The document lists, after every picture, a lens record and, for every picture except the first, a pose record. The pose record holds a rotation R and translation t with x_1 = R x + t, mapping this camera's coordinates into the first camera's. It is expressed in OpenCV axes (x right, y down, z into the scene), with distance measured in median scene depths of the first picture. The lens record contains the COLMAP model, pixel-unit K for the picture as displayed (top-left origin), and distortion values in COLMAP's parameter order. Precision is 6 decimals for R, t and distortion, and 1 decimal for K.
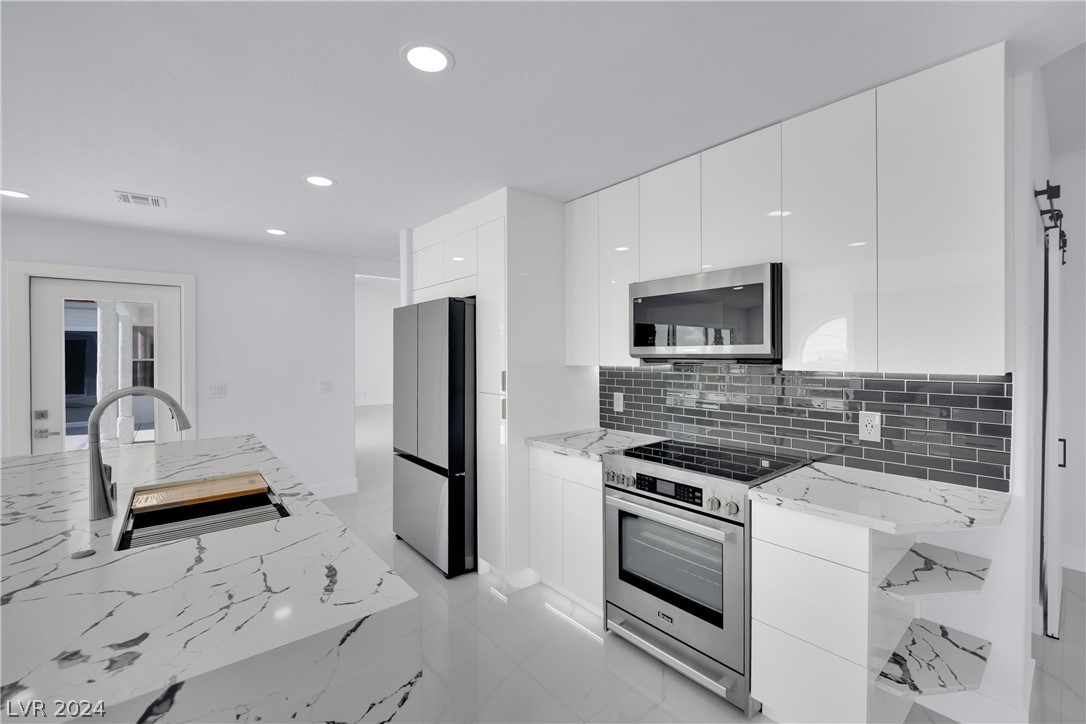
lens RADIAL K [[451.4, 0, 542.1], [0, 451.4, 358.4], [0, 0, 1]] dist [-0.015721, -0.000805]
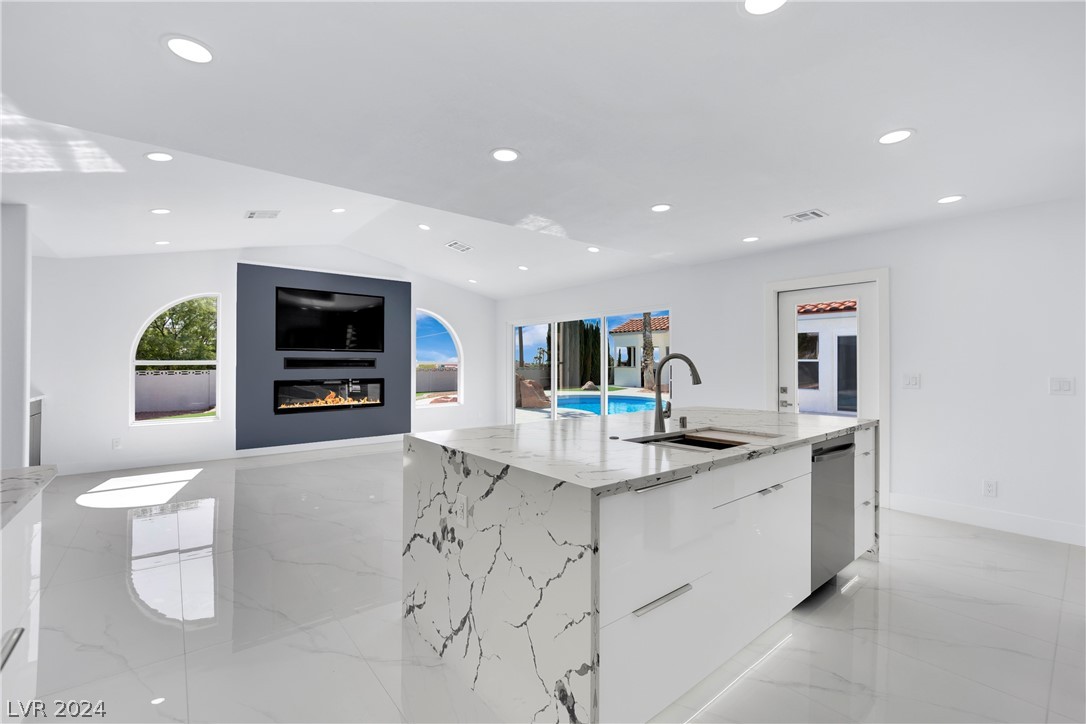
lens RADIAL K [[457.4, 0, 545.4], [0, 457.4, 359.4], [0, 0, 1]] dist [-0.006589, -0.000212]
pose [[0.010056, -0.002009, -0.999947, 0.481793], [-0.008332, 0.999963, -0.002092, 0.063876], [0.999915, 0.008353, 0.010039, 0.370069]]
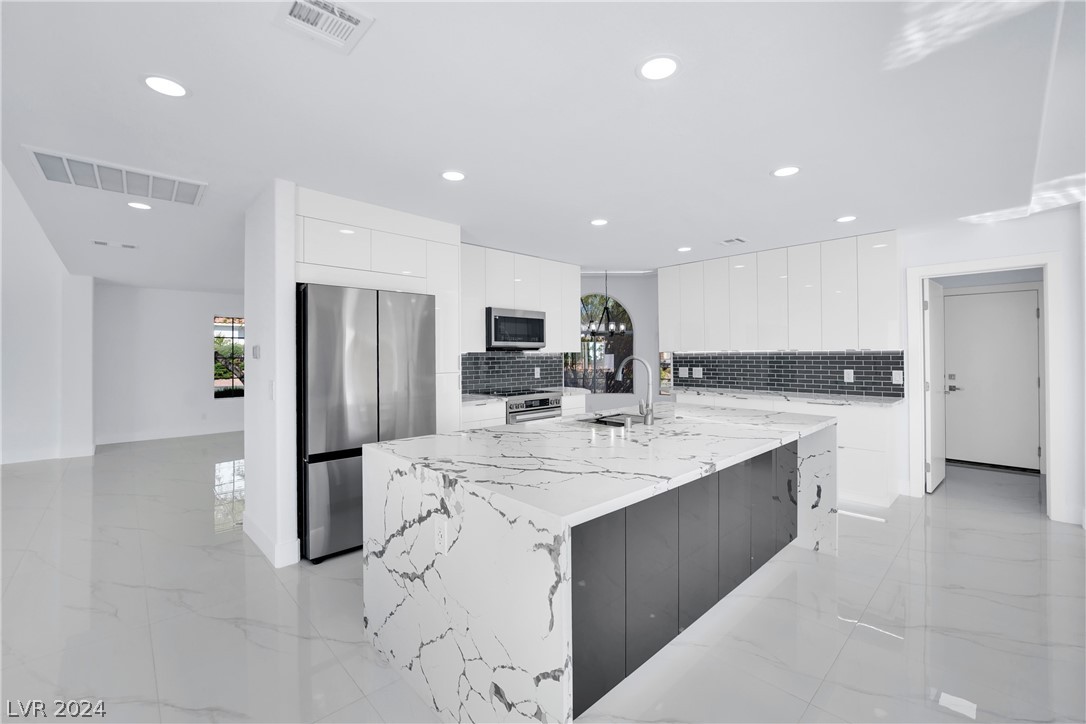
lens RADIAL K [[455.8, 0, 544.9], [0, 455.8, 347.4], [0, 0, 1]] dist [-0.011528, 0.000066]
pose [[-0.069392, 0.018322, 0.997421, -1.943558], [0.010680, 0.999788, -0.017623, 0.039985], [-0.997532, 0.009430, -0.069573, 1.045641]]
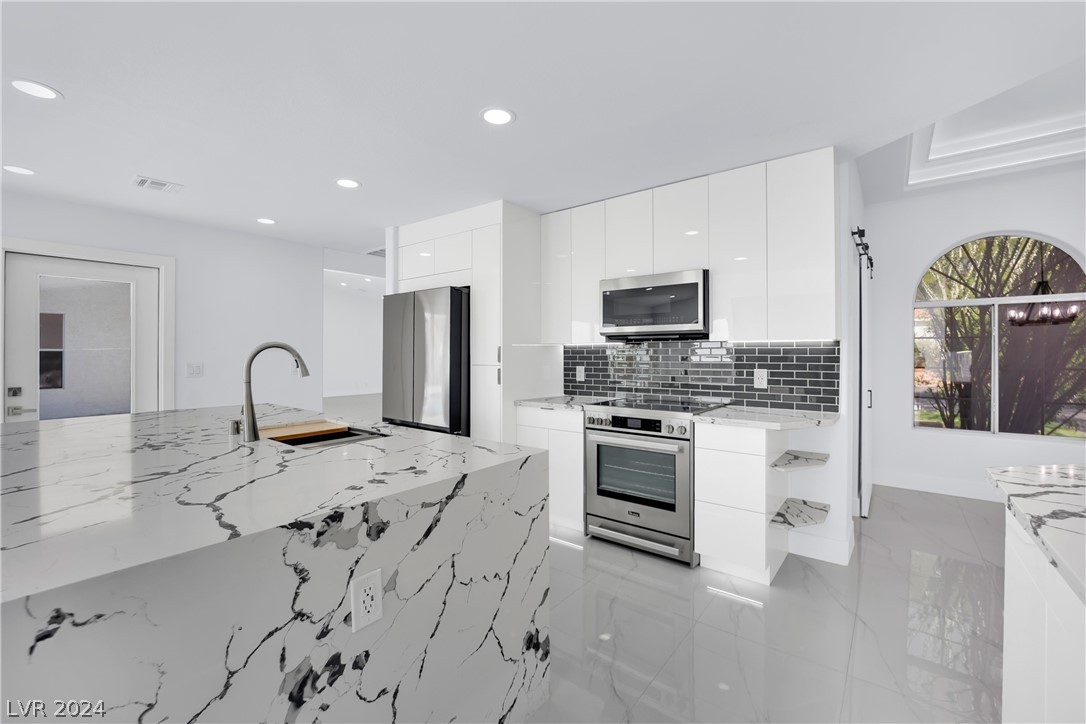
lens RADIAL K [[442.8, 0, 540.5], [0, 442.8, 357.1], [0, 0, 1]] dist [-0.002215, -0.011949]
pose [[0.978491, 0.003492, 0.206261, -0.288215], [-0.003334, 0.999994, -0.001114, 0.075109], [-0.206263, 0.000402, 0.978496, -0.295225]]
